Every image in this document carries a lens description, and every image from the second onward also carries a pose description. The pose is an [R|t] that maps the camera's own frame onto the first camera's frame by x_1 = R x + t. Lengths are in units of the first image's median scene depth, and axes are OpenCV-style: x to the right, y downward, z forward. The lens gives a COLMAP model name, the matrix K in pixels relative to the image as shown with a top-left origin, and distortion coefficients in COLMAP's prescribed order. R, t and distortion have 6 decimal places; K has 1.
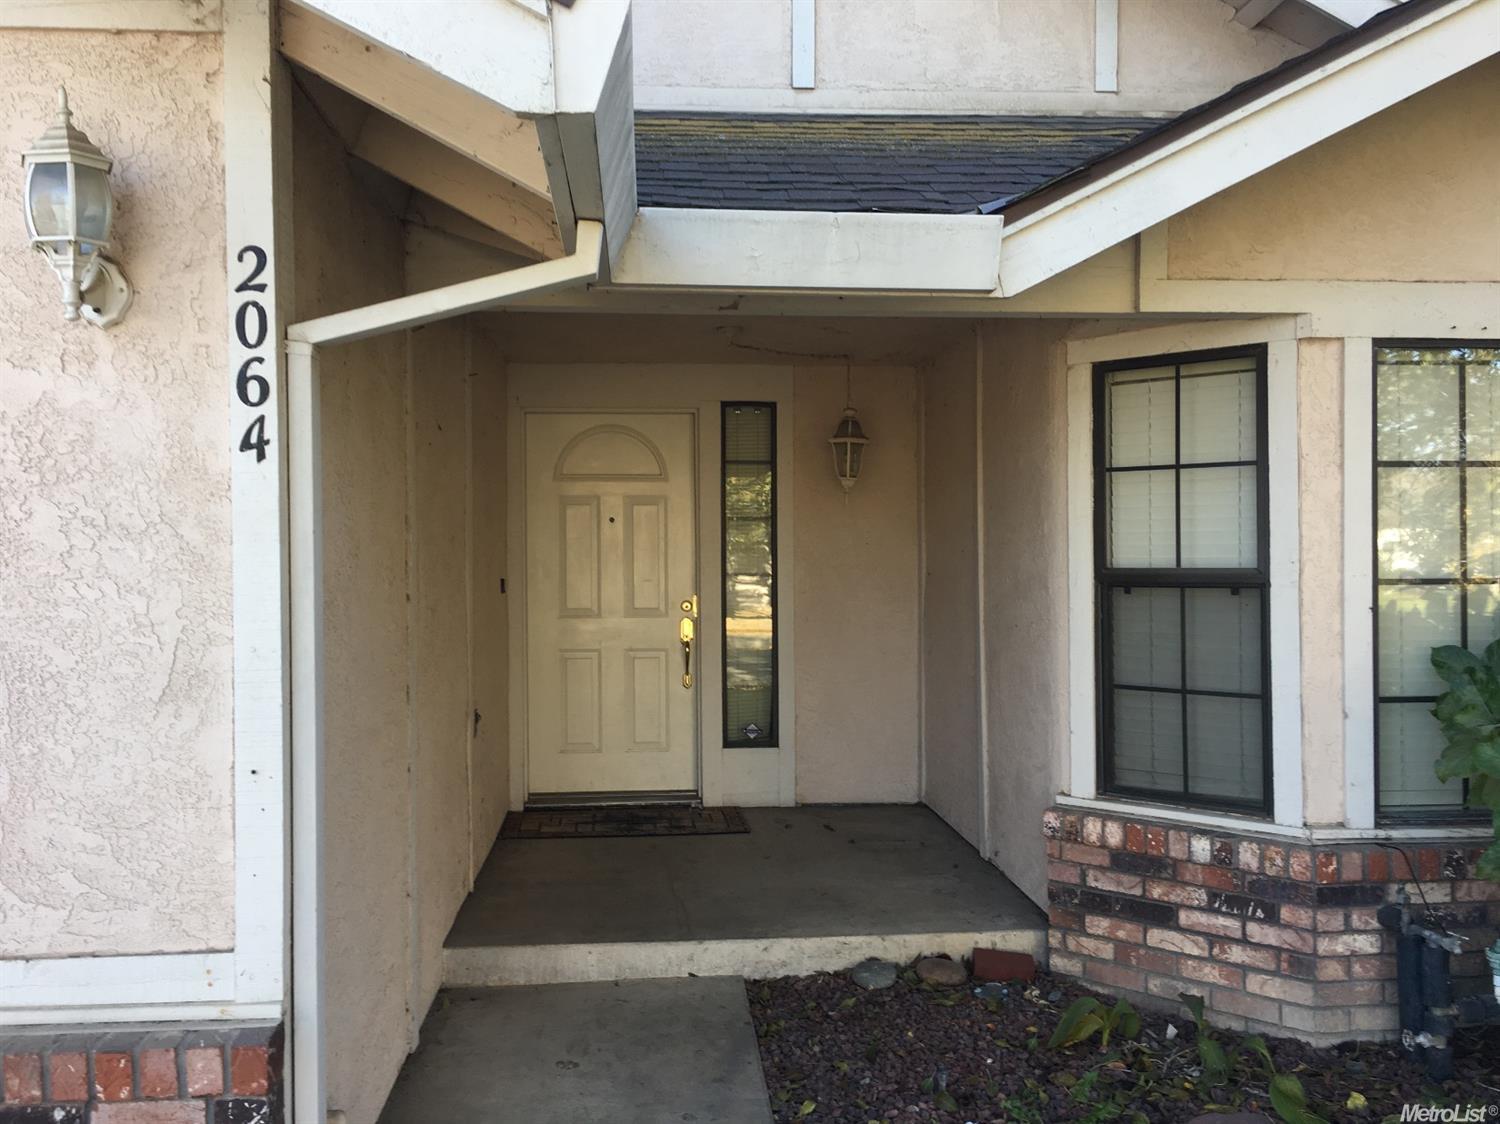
lens RADIAL K [[1285.9, 0, 750.0], [0, 1285.9, 562.0], [0, 0, 1]] dist [0.075163, 0.000352]
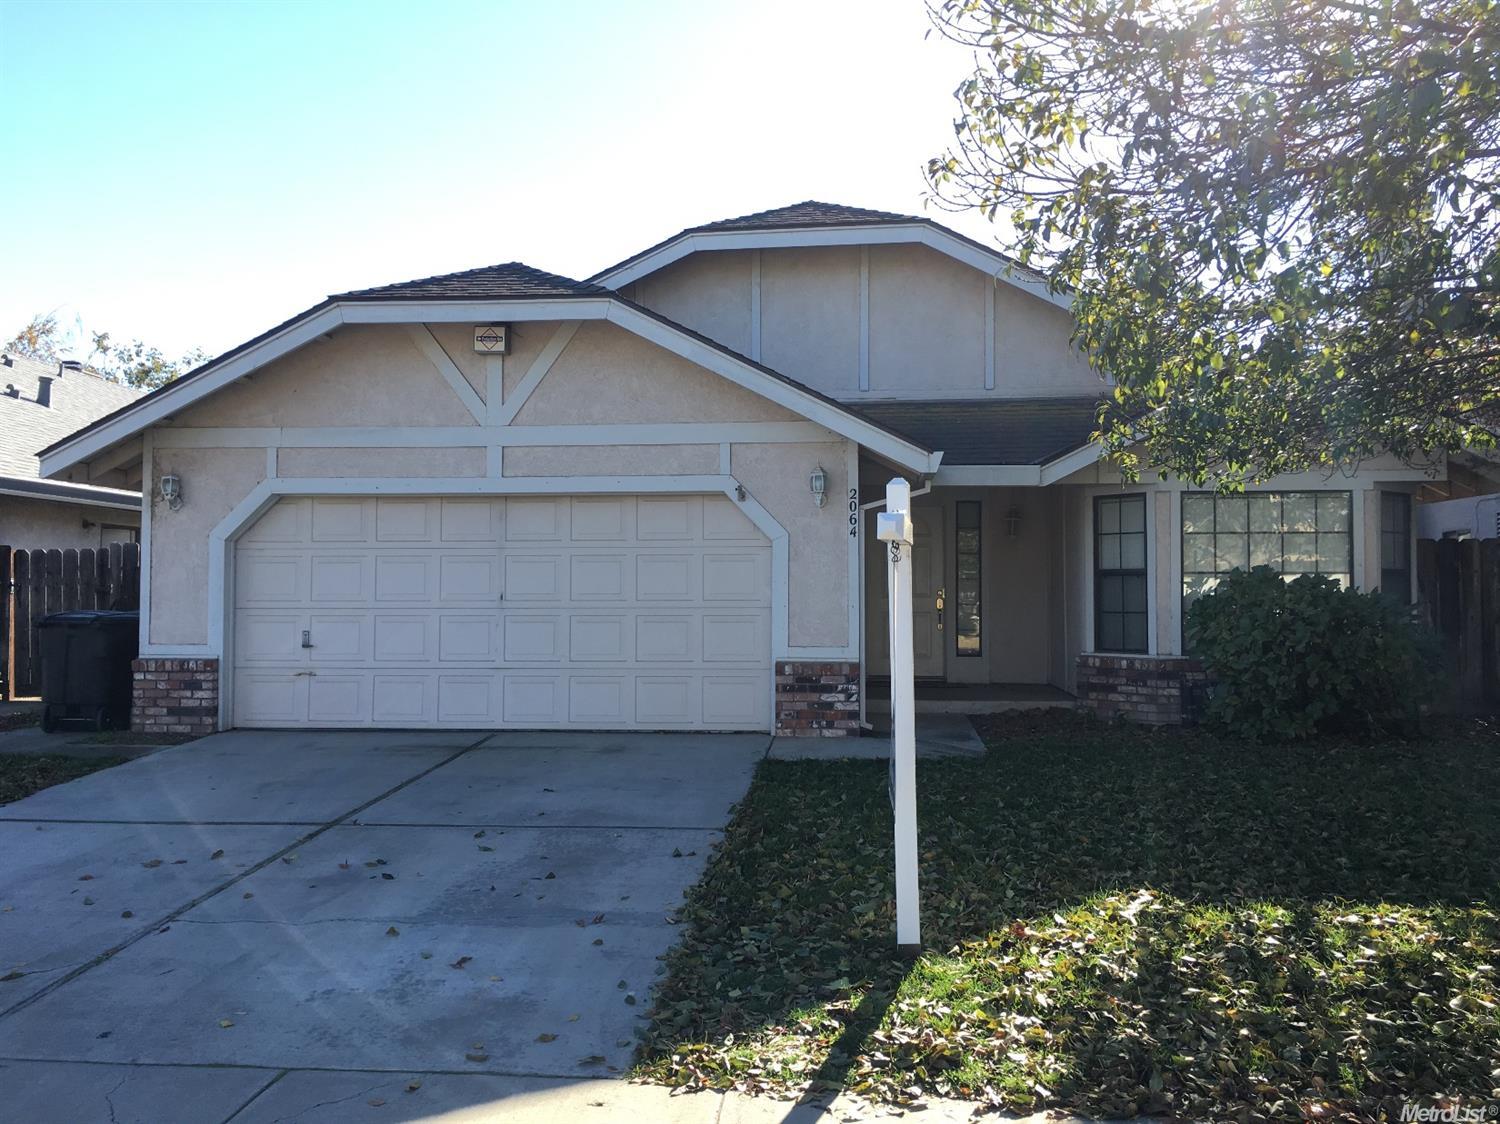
lens RADIAL K [[1285.9, 0, 750.0], [0, 1285.9, 562.0], [0, 0, 1]] dist [0.075163, 0.000352]
pose [[0.985093, 0.002267, -0.172008, 0.016996], [-0.008251, 0.999385, -0.034082, 0.096305], [0.171825, 0.034993, 0.984506, -2.019834]]
